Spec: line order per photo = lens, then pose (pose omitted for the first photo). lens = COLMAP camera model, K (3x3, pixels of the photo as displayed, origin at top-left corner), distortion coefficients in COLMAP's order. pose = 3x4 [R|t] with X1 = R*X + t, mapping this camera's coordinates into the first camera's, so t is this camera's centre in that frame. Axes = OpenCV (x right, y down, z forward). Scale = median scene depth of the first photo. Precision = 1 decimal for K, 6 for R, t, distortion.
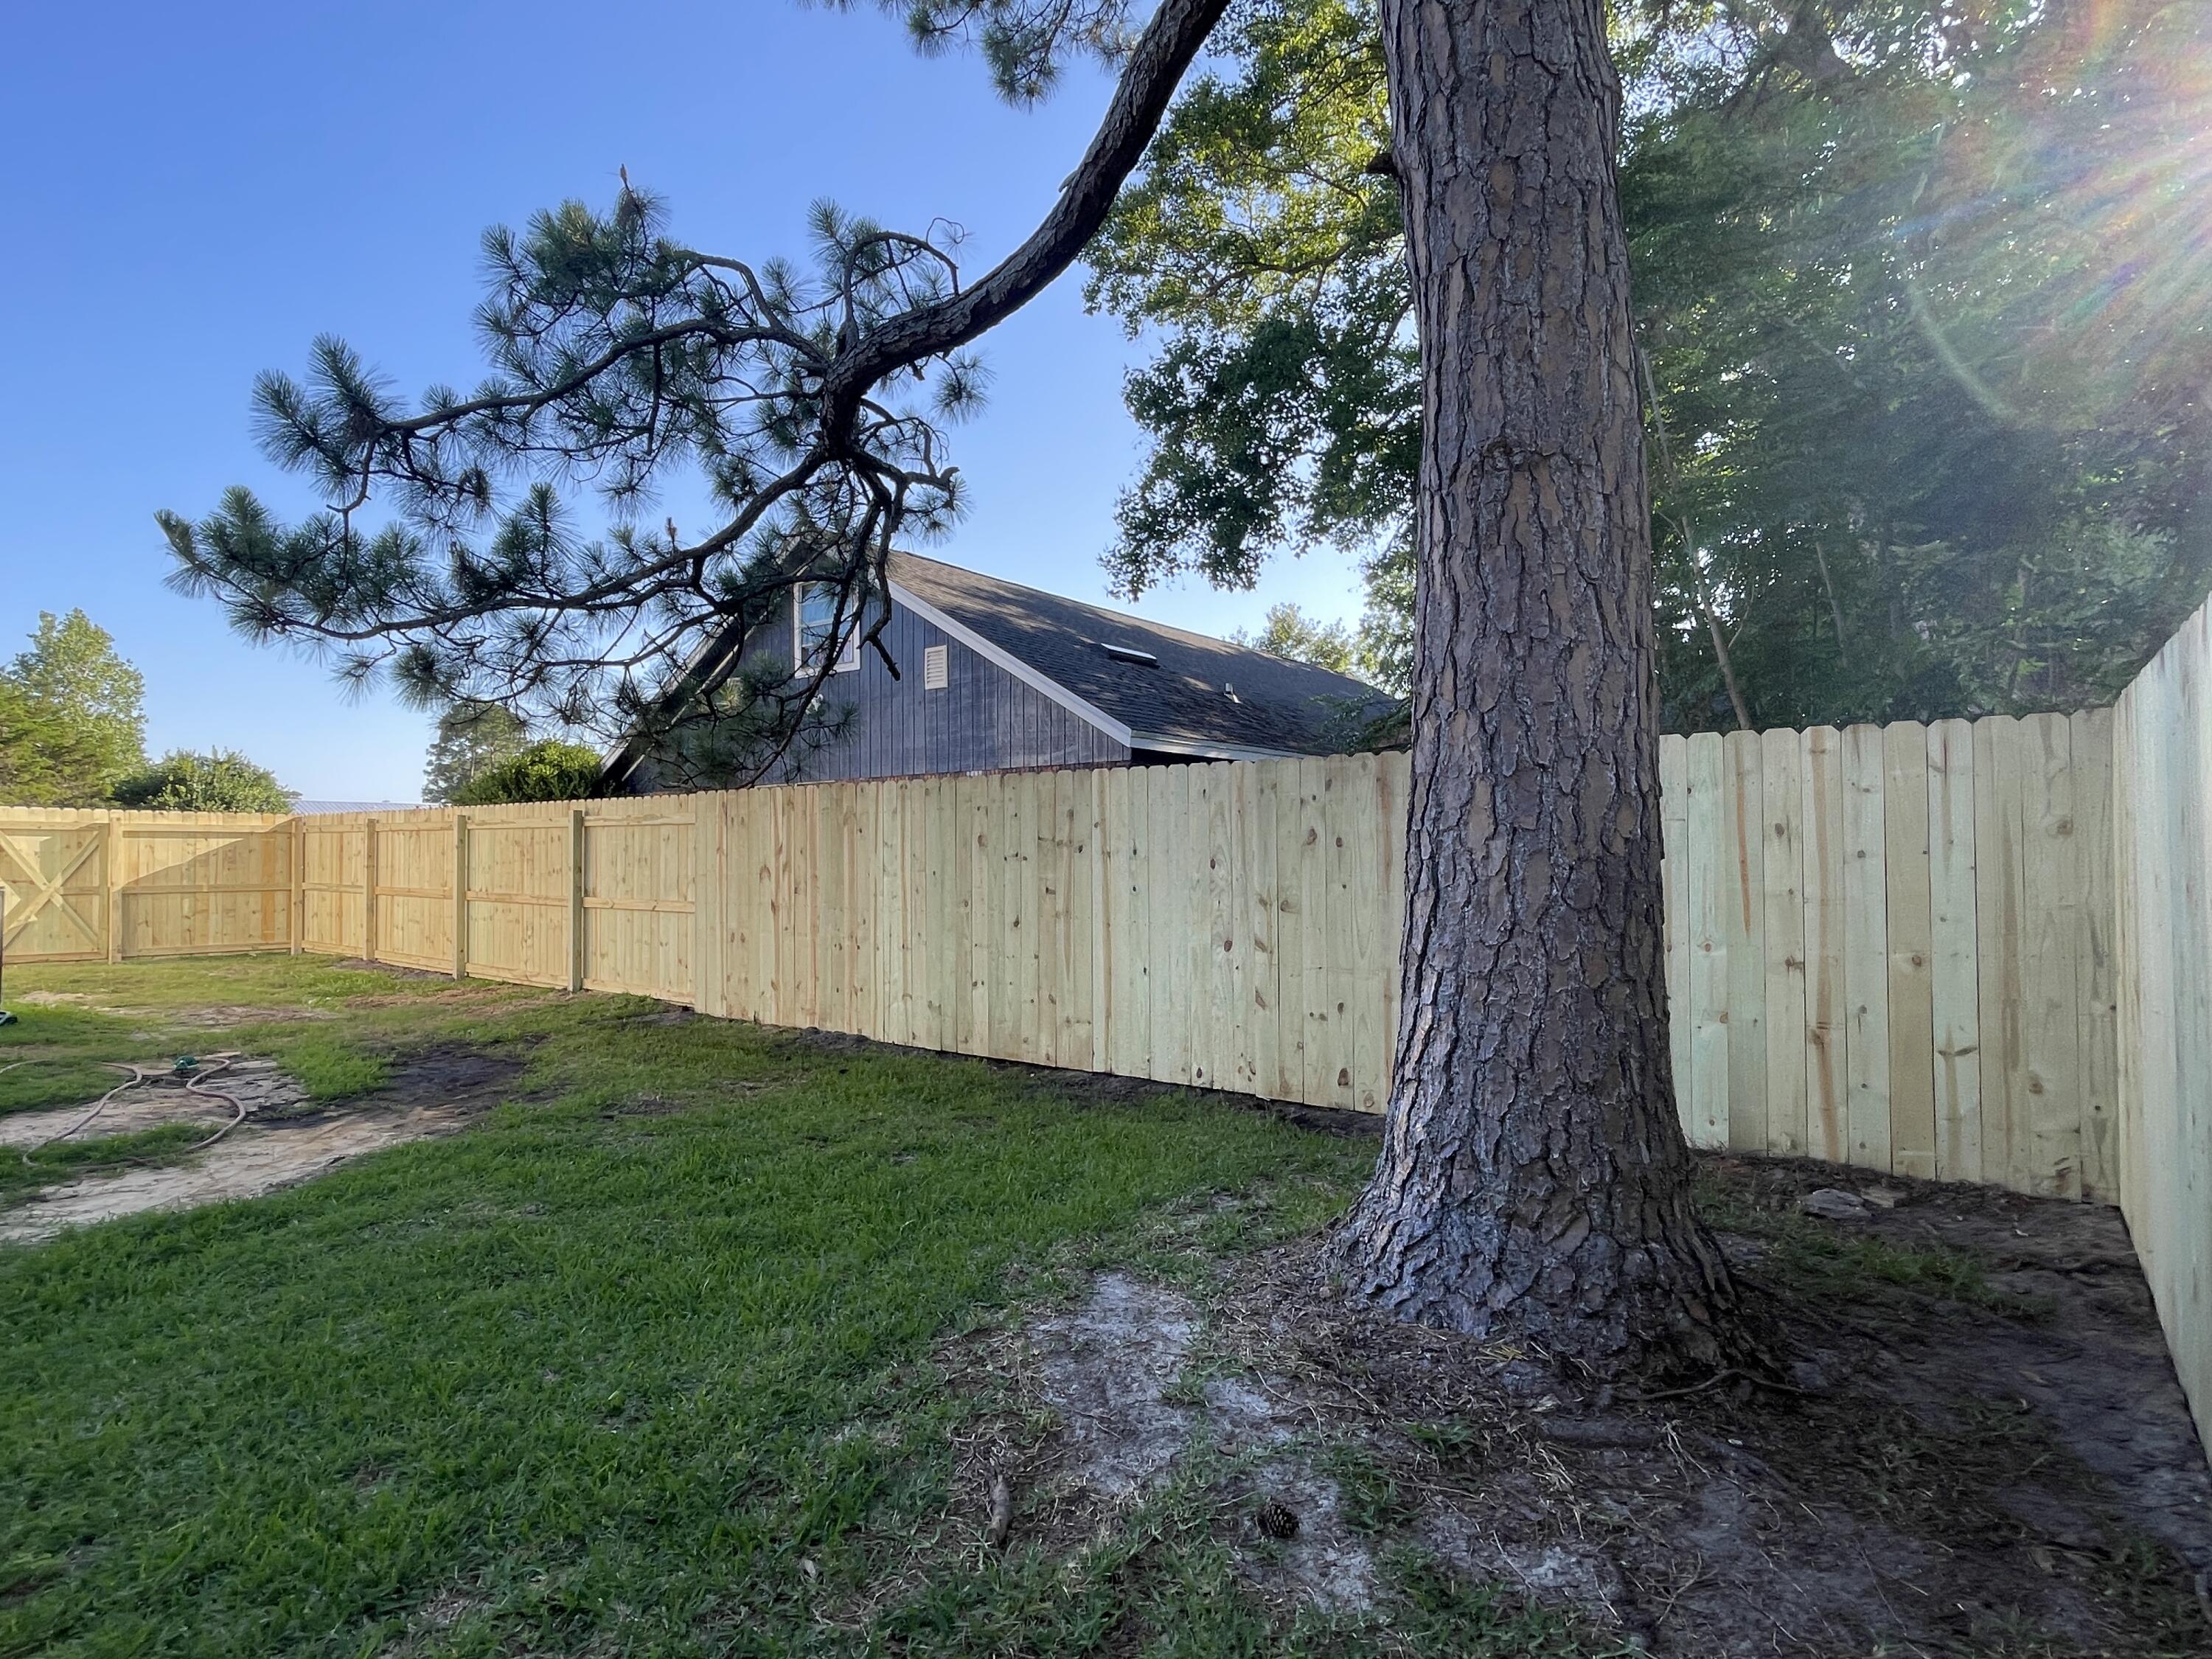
lens RADIAL K [[1095.9, 0, 1105.5], [0, 1095.9, 832.5], [0, 0, 1]] dist [-0.000030, 0.000031]
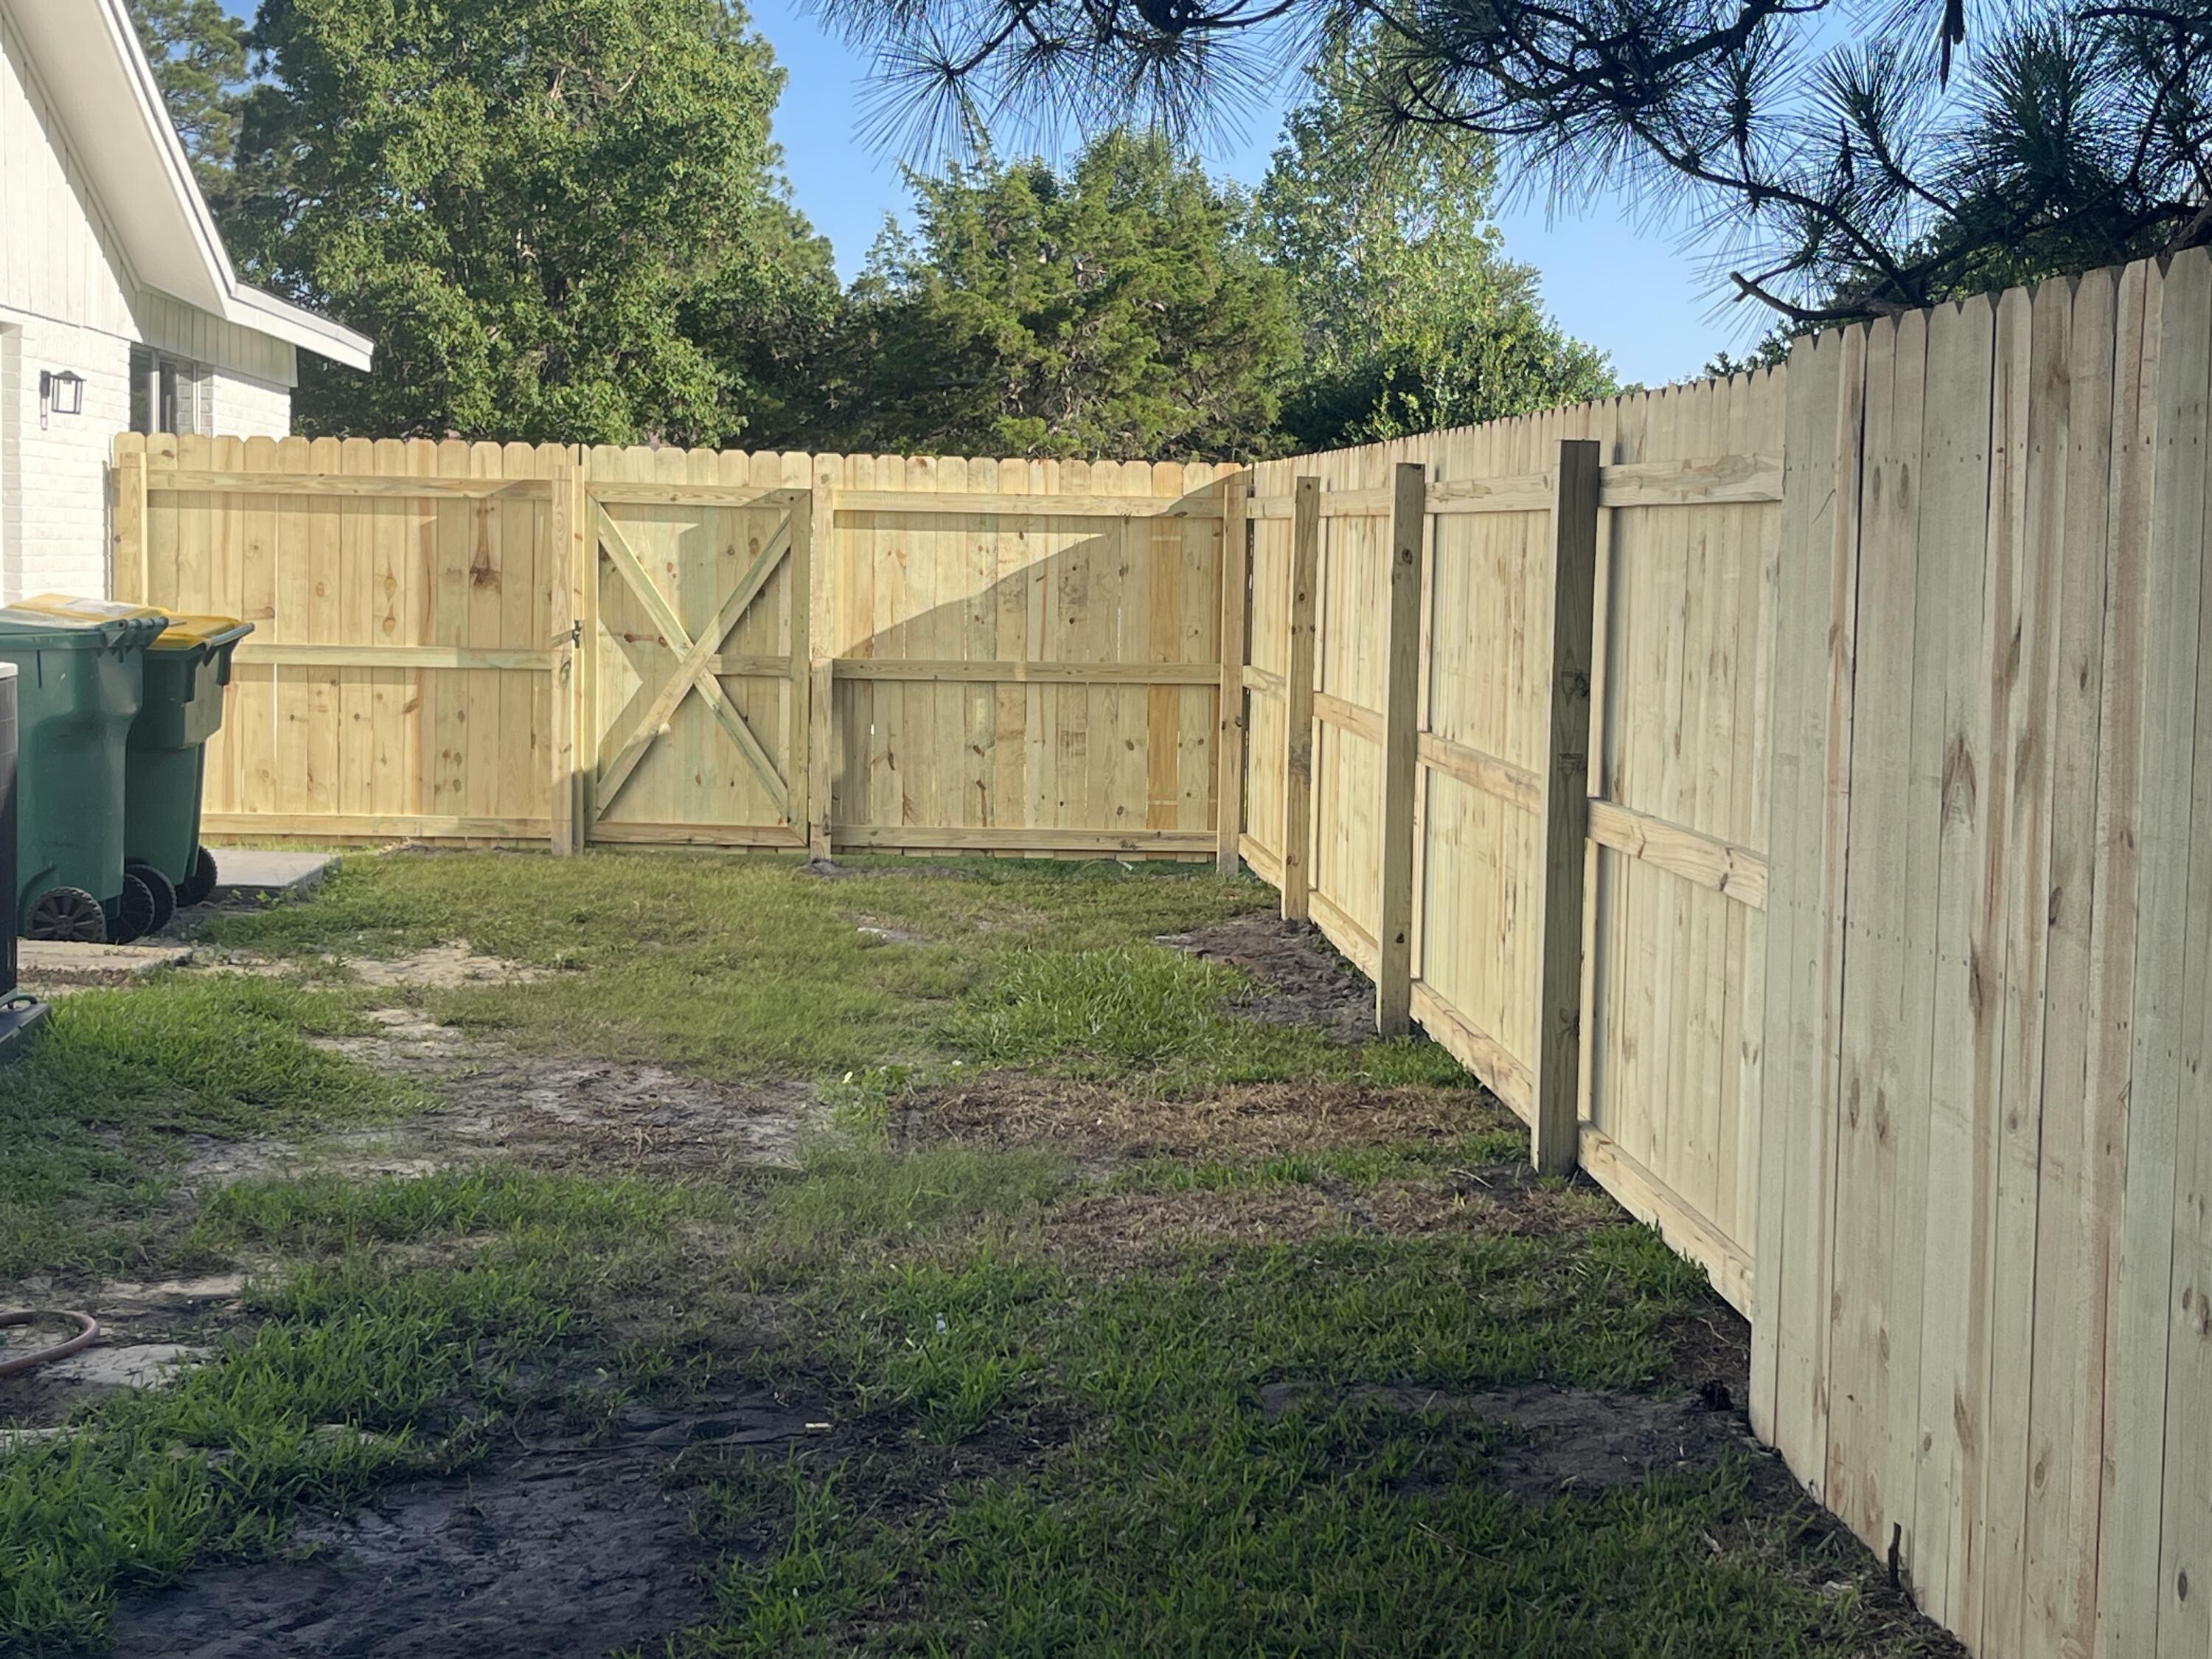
lens RADIAL K [[3079.7, 0, 1103.2], [0, 3079.7, 822.7], [0, 0, 1]] dist [-0.041593, 0.000000]
pose [[0.600465, 0.087595, -0.794839, -0.001586], [-0.007510, 0.994556, 0.103932, -0.004936], [0.799615, -0.056438, 0.597854, 0.432895]]
